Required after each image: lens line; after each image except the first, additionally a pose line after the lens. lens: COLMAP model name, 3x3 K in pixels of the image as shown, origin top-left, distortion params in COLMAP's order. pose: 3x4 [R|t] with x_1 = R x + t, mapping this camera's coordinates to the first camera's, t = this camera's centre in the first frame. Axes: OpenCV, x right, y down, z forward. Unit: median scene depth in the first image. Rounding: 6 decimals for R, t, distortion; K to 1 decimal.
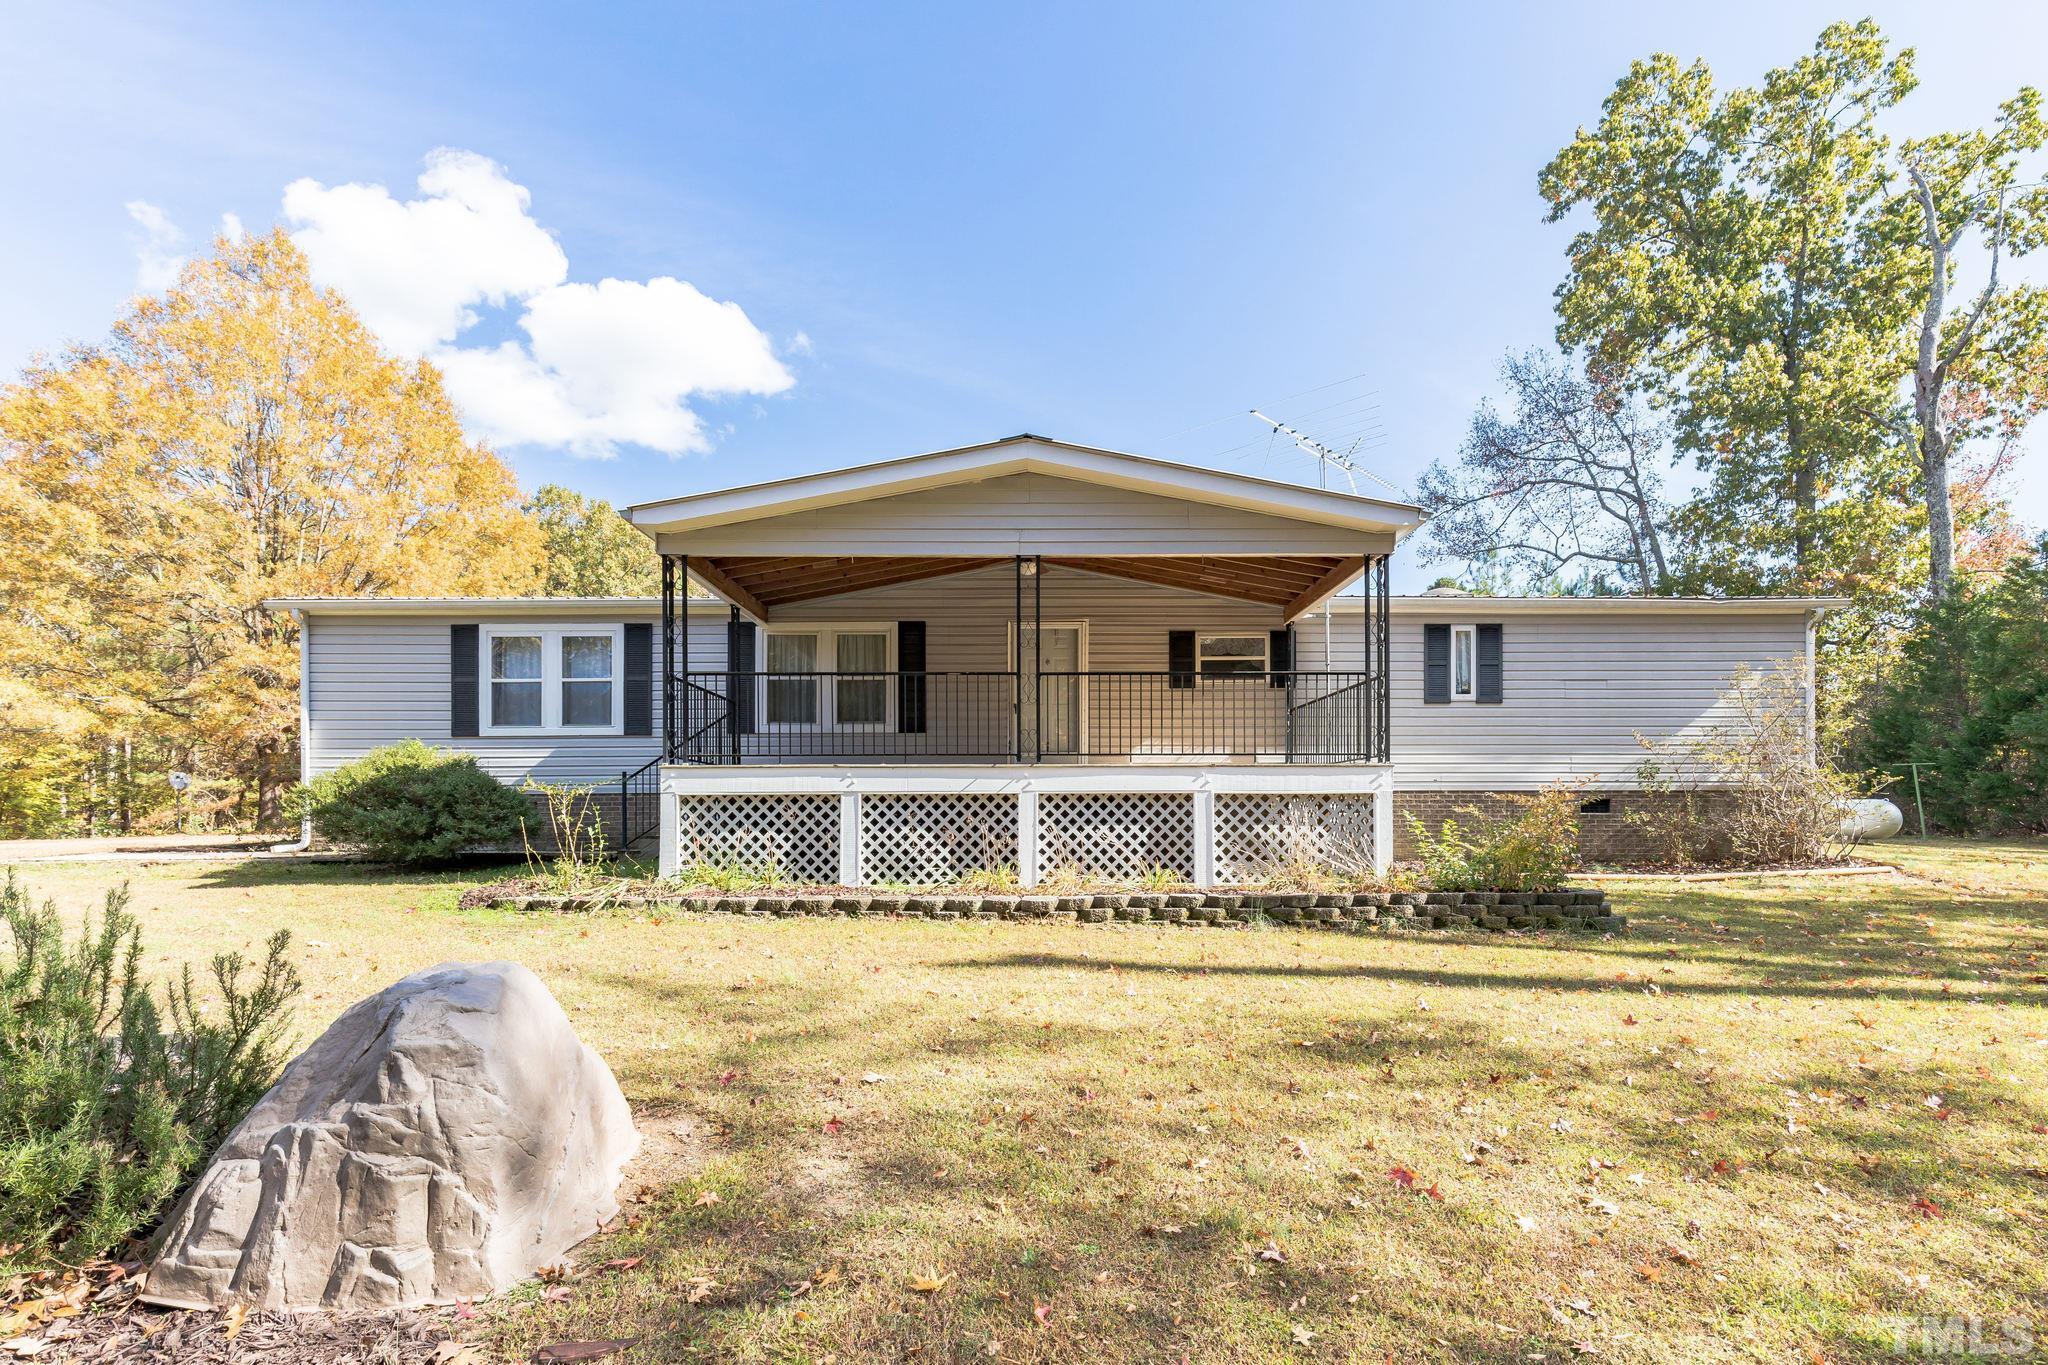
lens RADIAL K [[982.9, 0, 1105.0], [0, 982.9, 805.6], [0, 0, 1]] dist [0.001944, -0.000283]
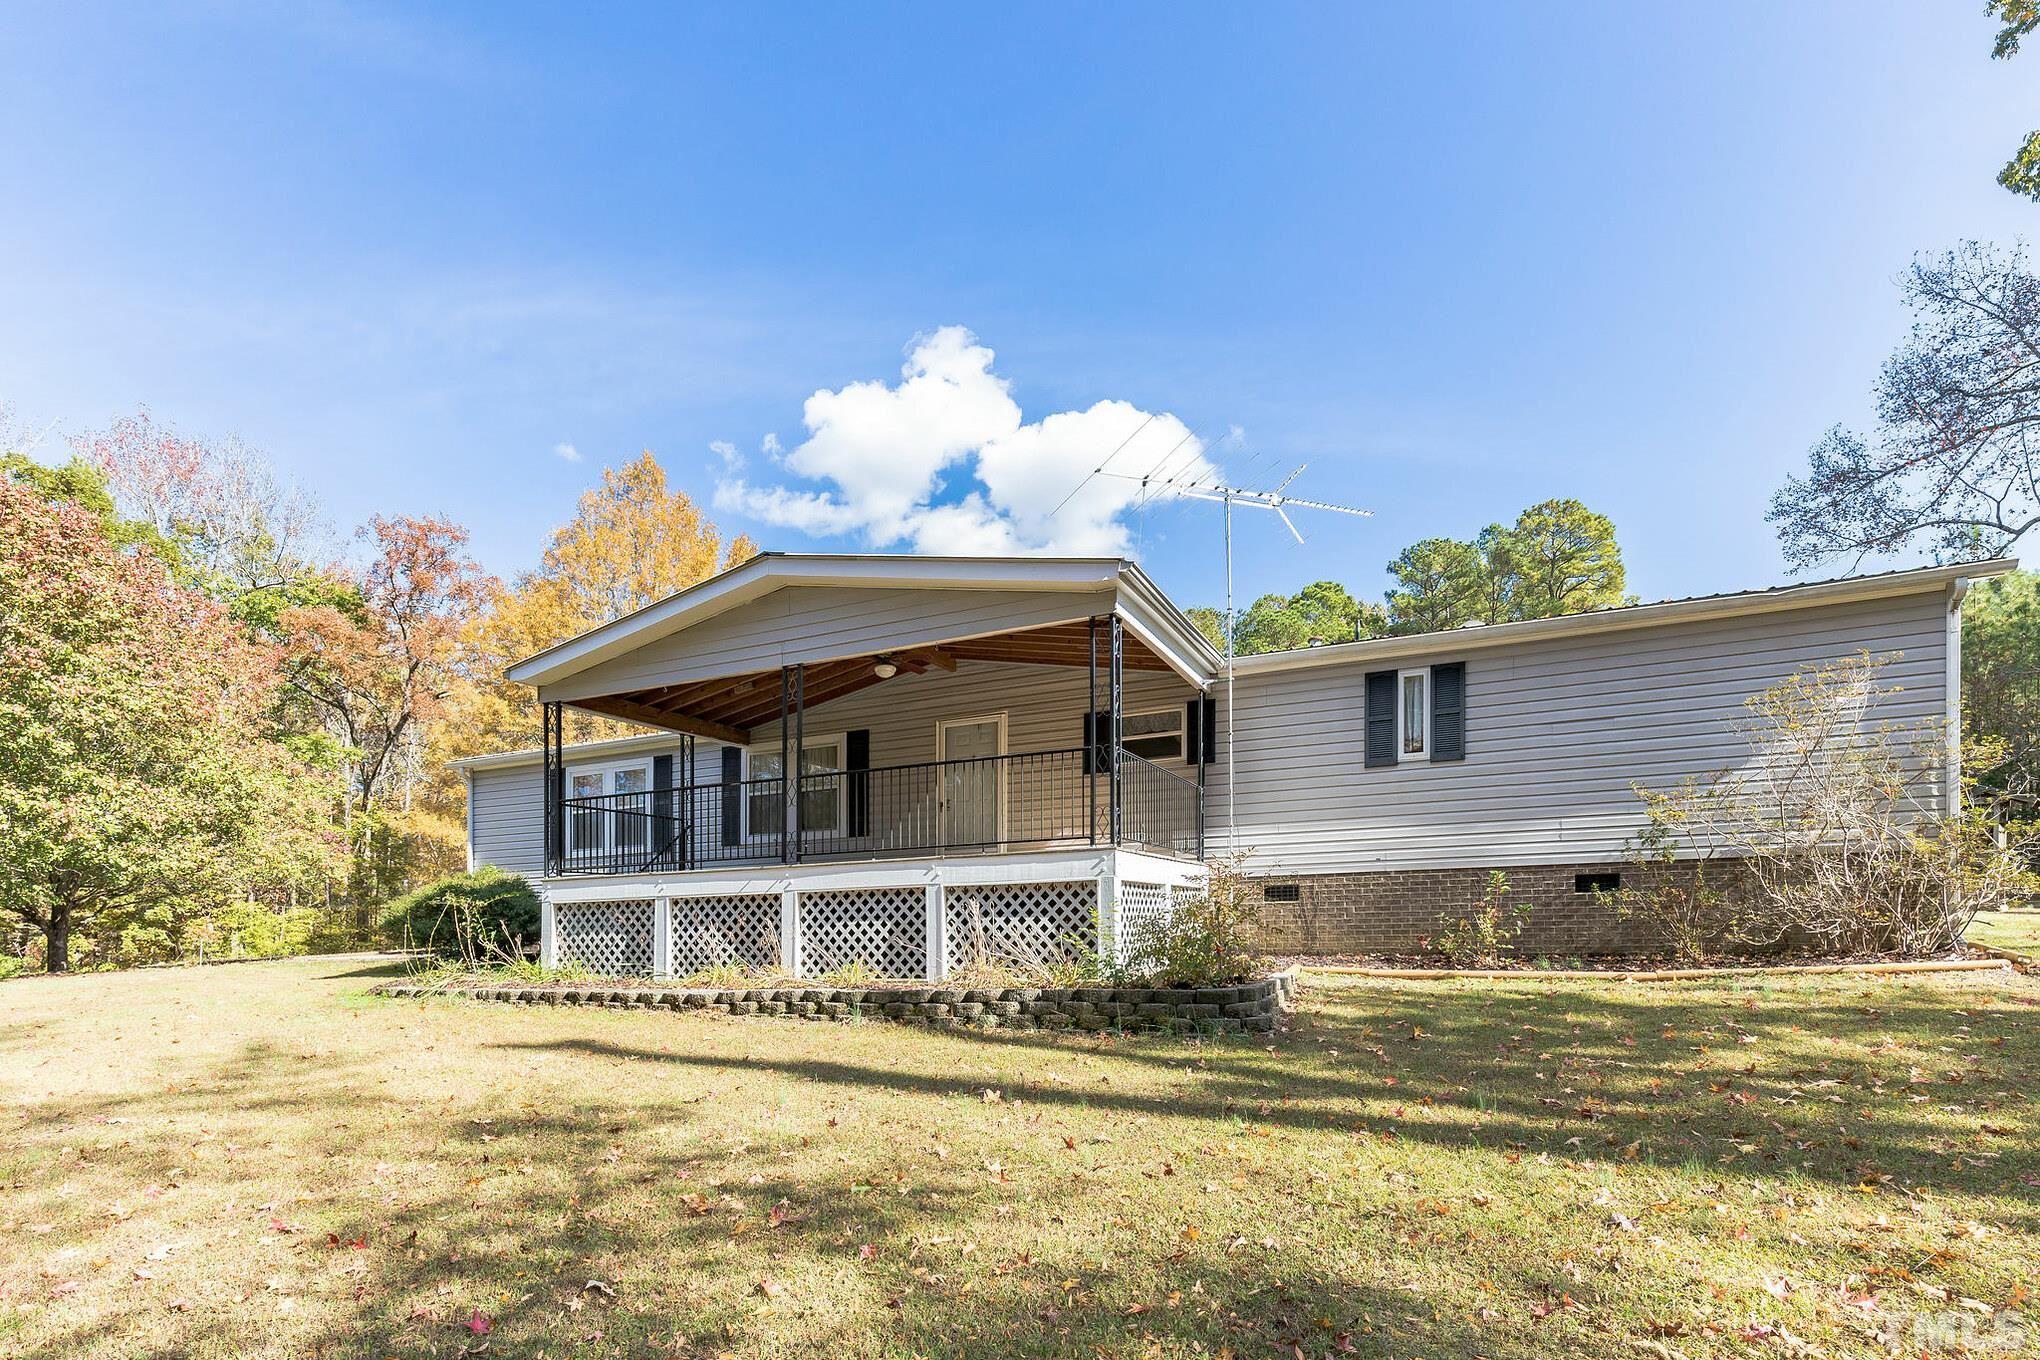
lens RADIAL K [[1054.9, 0, 1111.7], [0, 1054.9, 890.8], [0, 0, 1]] dist [0.004237, 0.001106]
pose [[0.902778, -0.032752, -0.428858, 0.539686], [0.026975, 0.999445, -0.019542, 0.012801], [0.429260, 0.006074, 0.903160, 0.102476]]
